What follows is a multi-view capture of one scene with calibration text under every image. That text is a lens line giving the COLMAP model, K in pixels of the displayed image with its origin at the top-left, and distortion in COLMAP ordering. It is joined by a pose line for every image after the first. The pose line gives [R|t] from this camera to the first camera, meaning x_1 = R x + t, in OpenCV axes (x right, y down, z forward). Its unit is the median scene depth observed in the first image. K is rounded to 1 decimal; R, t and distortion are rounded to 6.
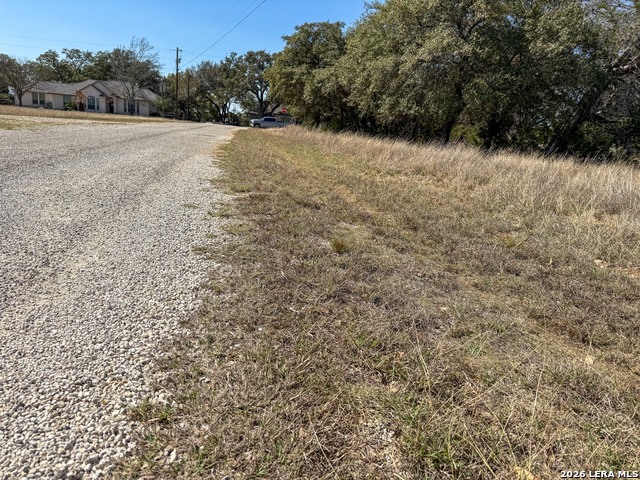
lens RADIAL K [[463.4, 0, 329.0], [0, 463.4, 241.2], [0, 0, 1]] dist [0.028473, -0.003562]
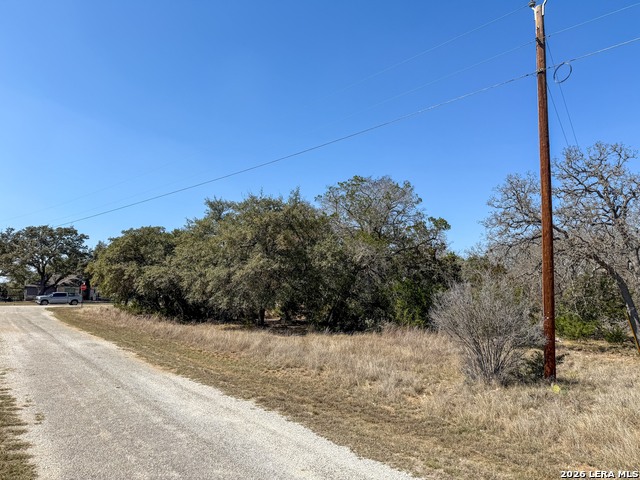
lens RADIAL K [[463.4, 0, 329.0], [0, 463.4, 241.2], [0, 0, 1]] dist [0.028473, -0.003562]
pose [[0.892796, -0.027856, 0.449599, -0.161592], [0.165147, 0.948832, -0.269155, -0.029114], [-0.419097, 0.314551, 0.851713, -0.284469]]
